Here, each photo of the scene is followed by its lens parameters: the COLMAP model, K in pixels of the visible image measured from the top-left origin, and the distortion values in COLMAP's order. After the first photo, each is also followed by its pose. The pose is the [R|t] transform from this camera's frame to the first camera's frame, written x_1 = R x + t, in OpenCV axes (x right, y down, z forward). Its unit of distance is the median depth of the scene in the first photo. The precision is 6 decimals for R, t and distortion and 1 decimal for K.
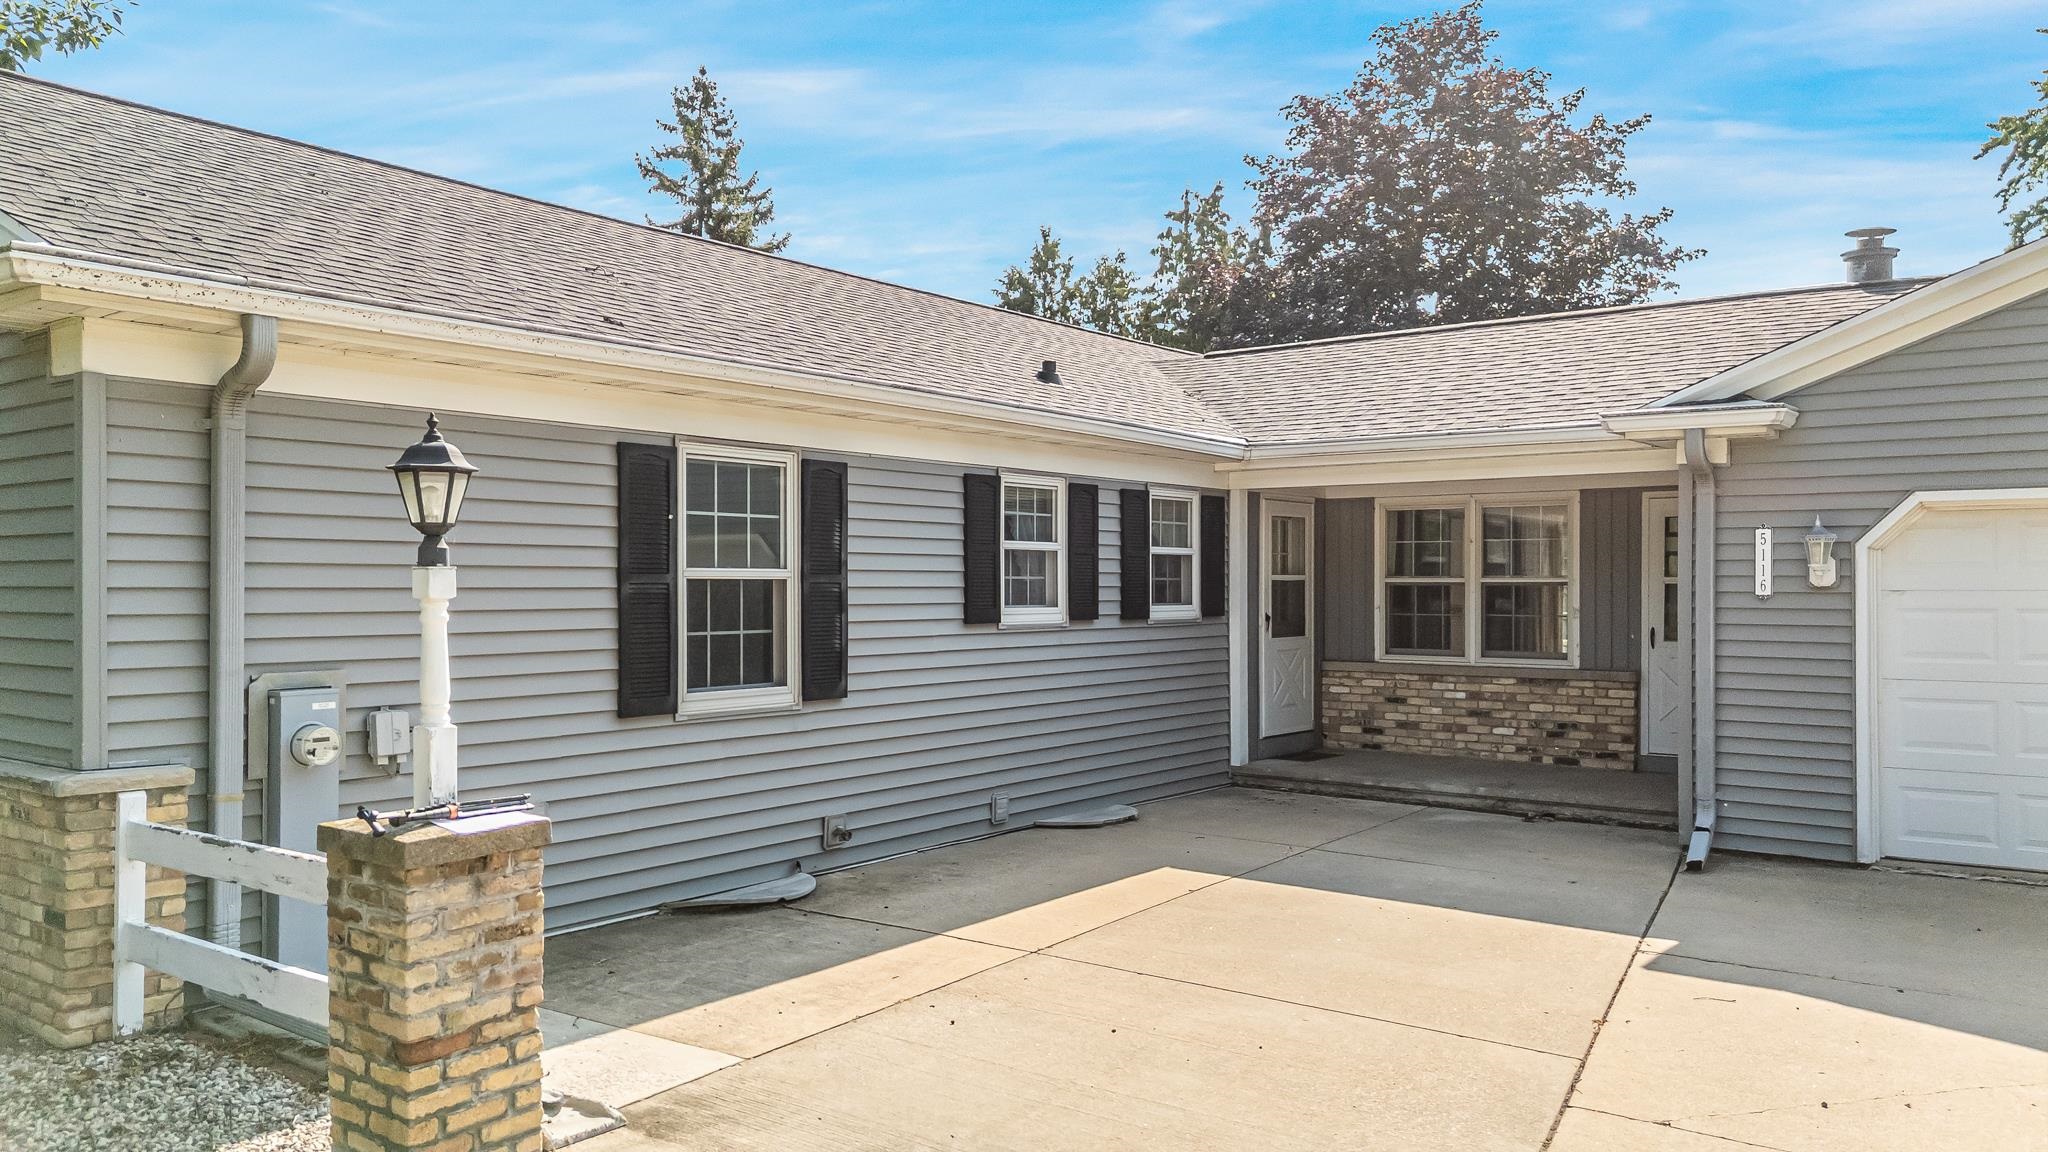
lens RADIAL K [[1518.5, 0, 1028.7], [0, 1518.5, 588.5], [0, 0, 1]] dist [0.069725, -0.048462]
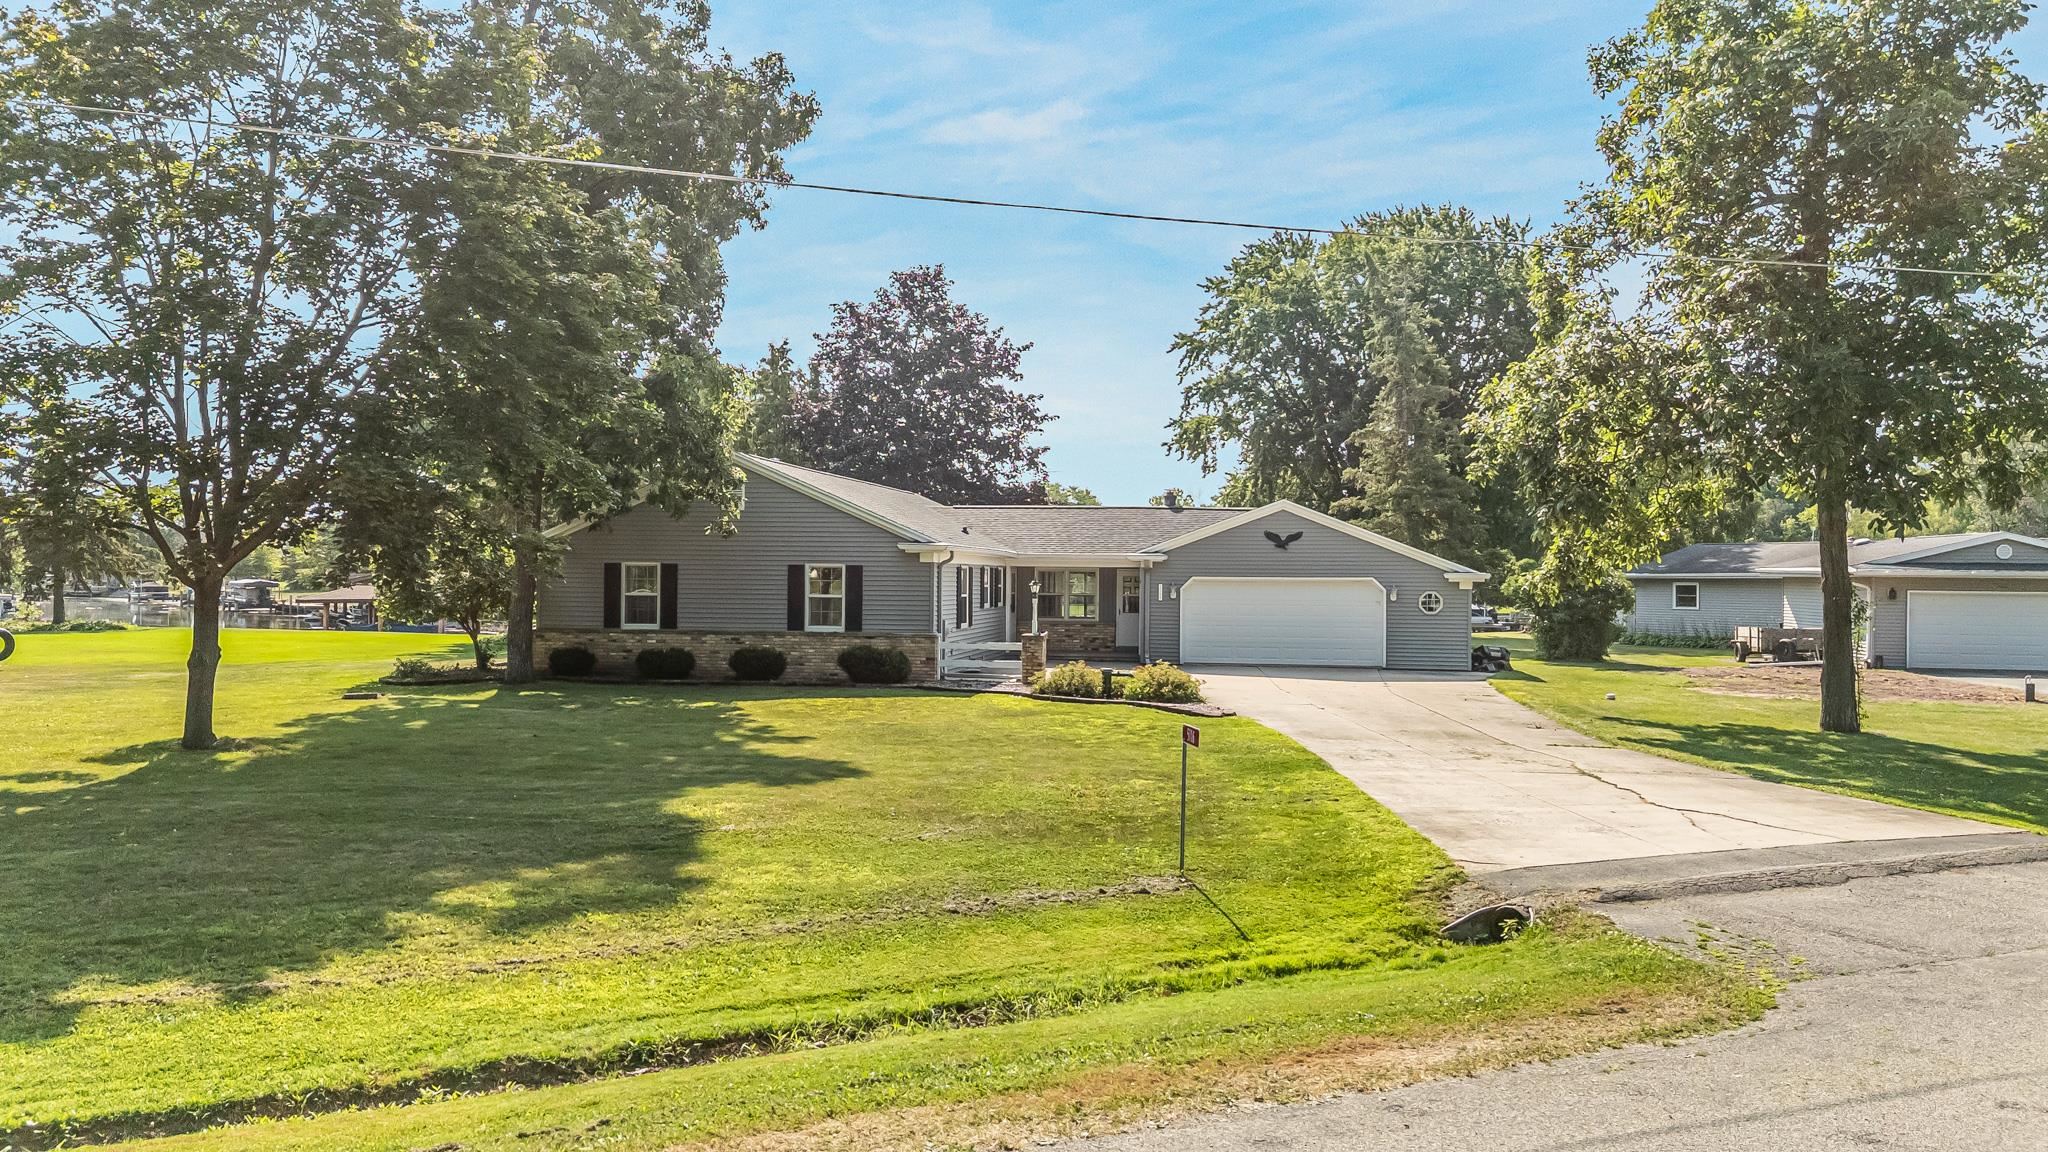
lens RADIAL K [[1558.3, 0, 1037.2], [0, 1558.3, 581.6], [0, 0, 1]] dist [0.071657, -0.010273]
pose [[0.880431, 0.008880, 0.474091, -1.387547], [-0.010993, 0.999938, 0.001685, -0.038731], [-0.474046, -0.006695, 0.880474, -1.947617]]
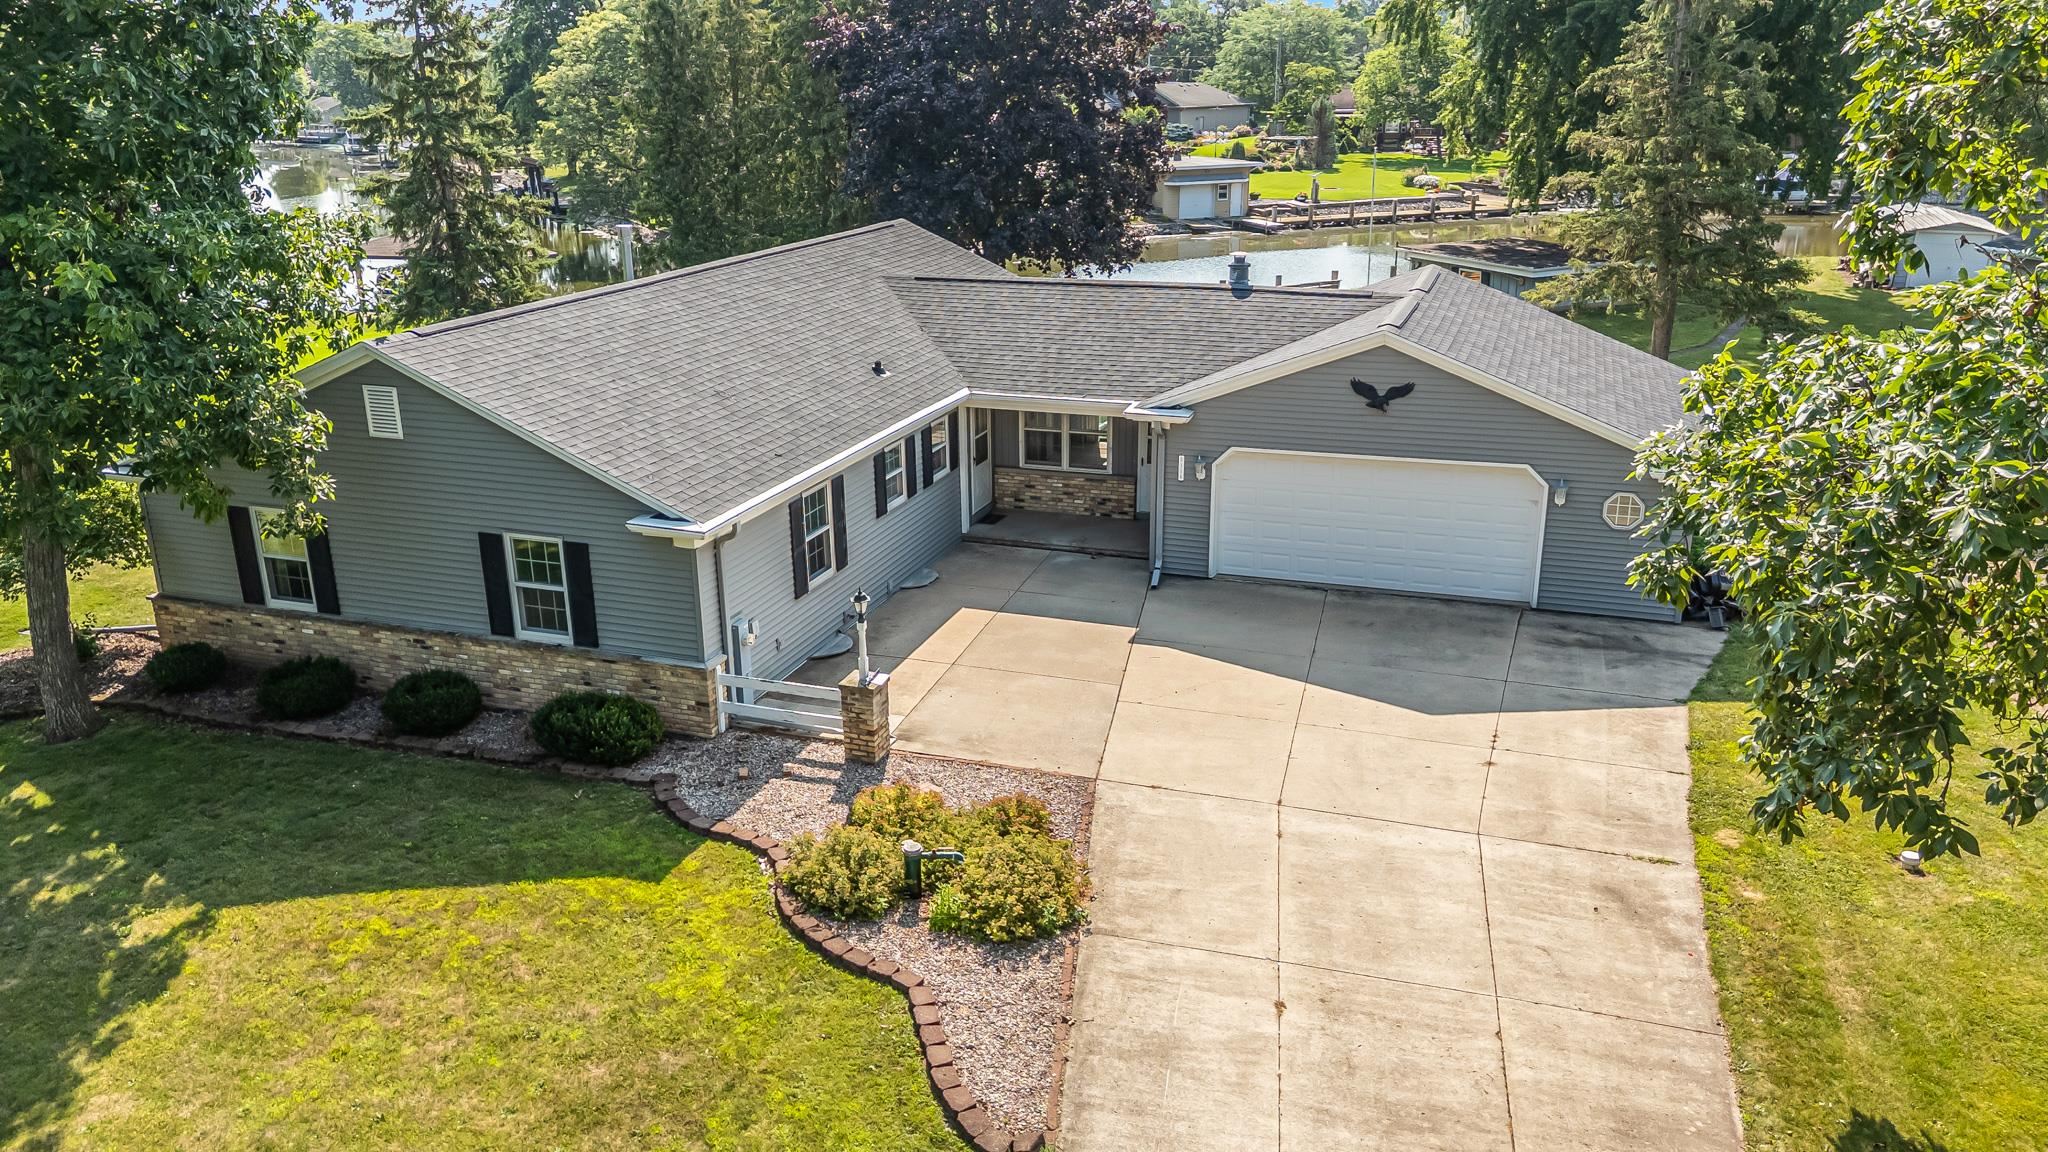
lens RADIAL K [[1489.6, 0, 1024.0], [0, 1489.6, 576.0], [0, 0, 1]] dist [0.053139, -0.000477]
pose [[0.953160, -0.106080, 0.283254, -0.396273], [0.010379, 0.947401, 0.319879, -0.510144], [-0.302288, -0.301956, 0.904126, -0.976108]]
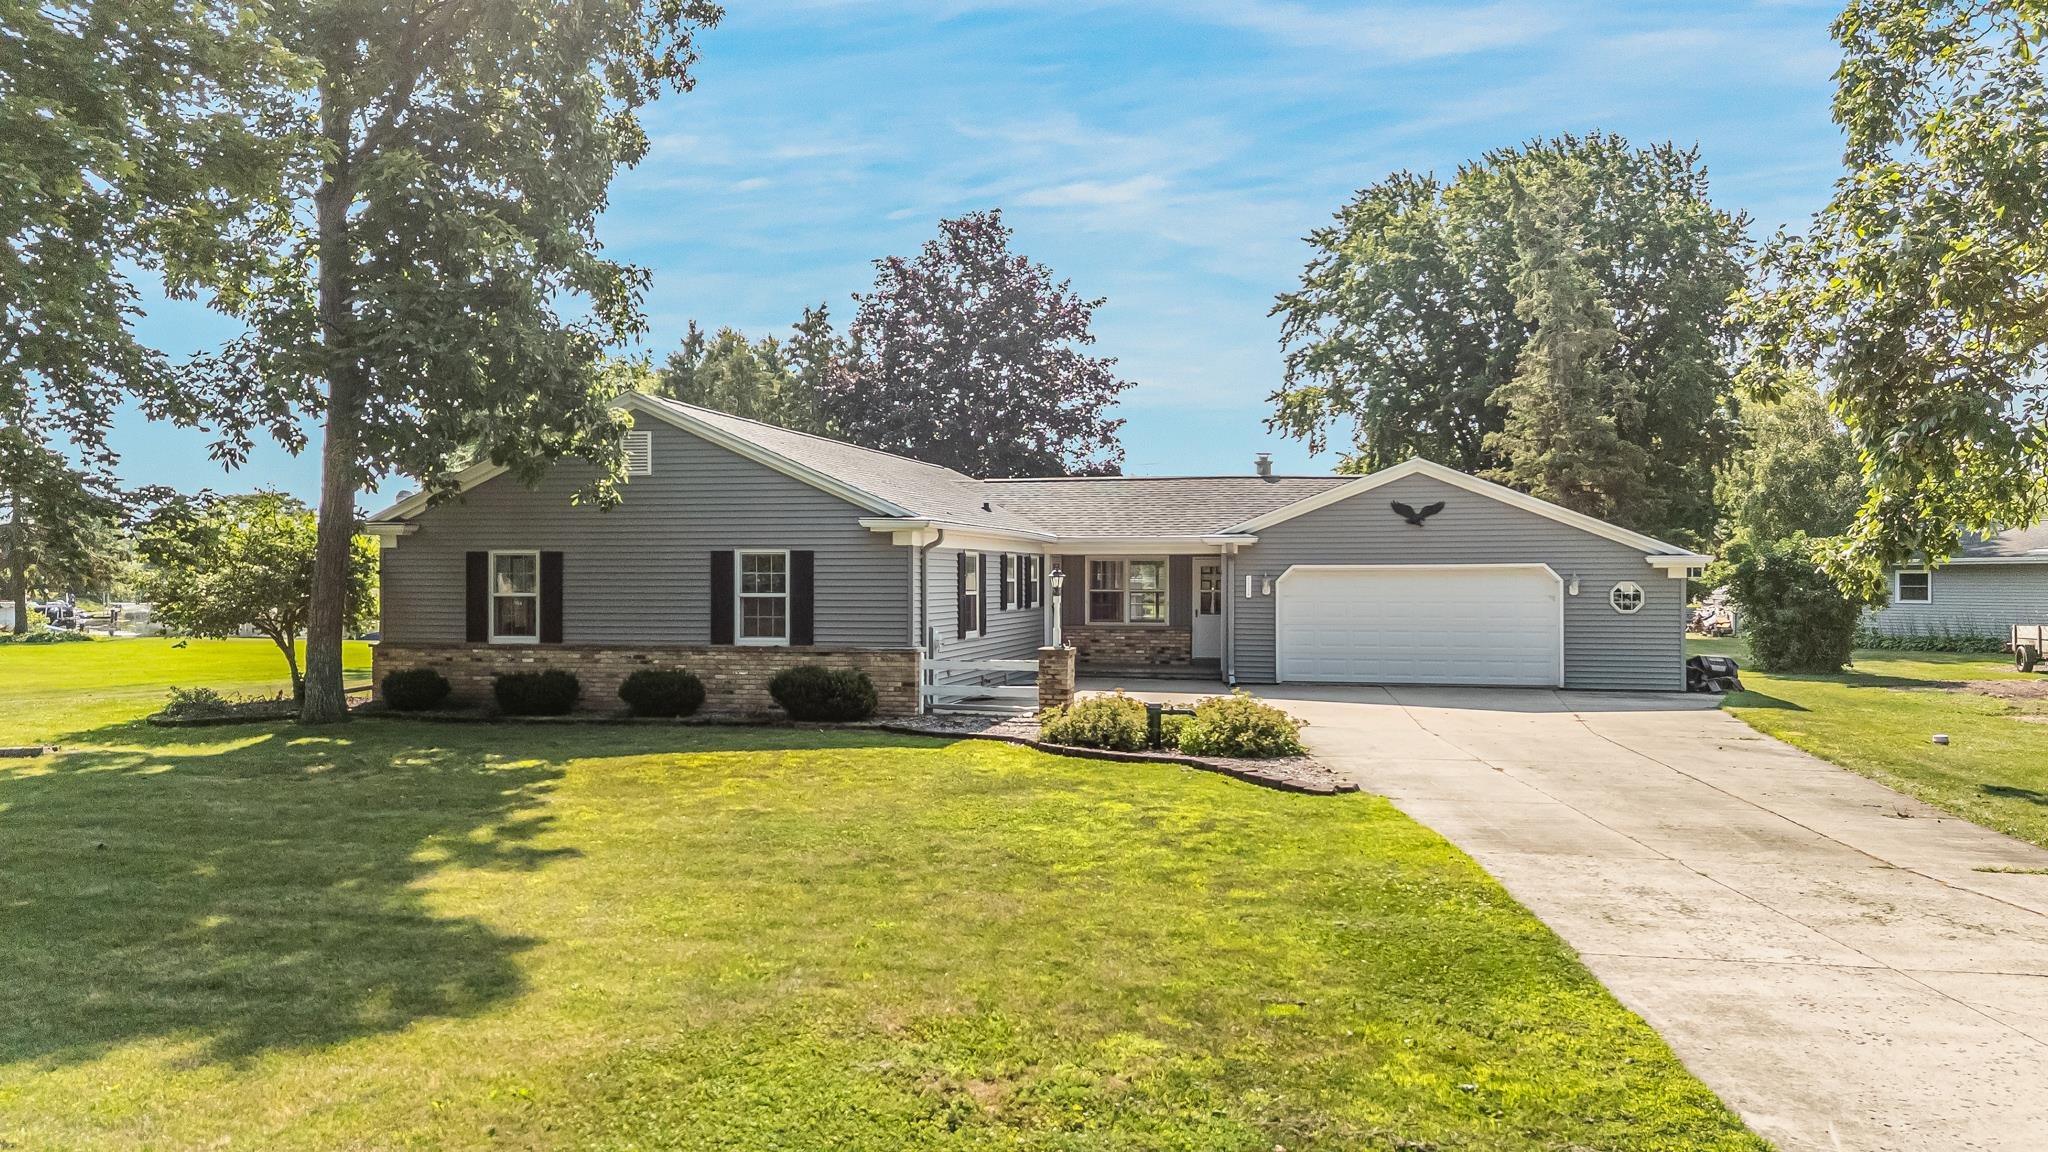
lens RADIAL K [[1518.5, 0, 1028.7], [0, 1518.5, 588.5], [0, 0, 1]] dist [0.069725, -0.048462]
pose [[0.915306, -0.001557, 0.402756, -0.883572], [-0.001036, 0.999980, 0.006219, -0.025323], [-0.402758, -0.006109, 0.915286, -1.230416]]
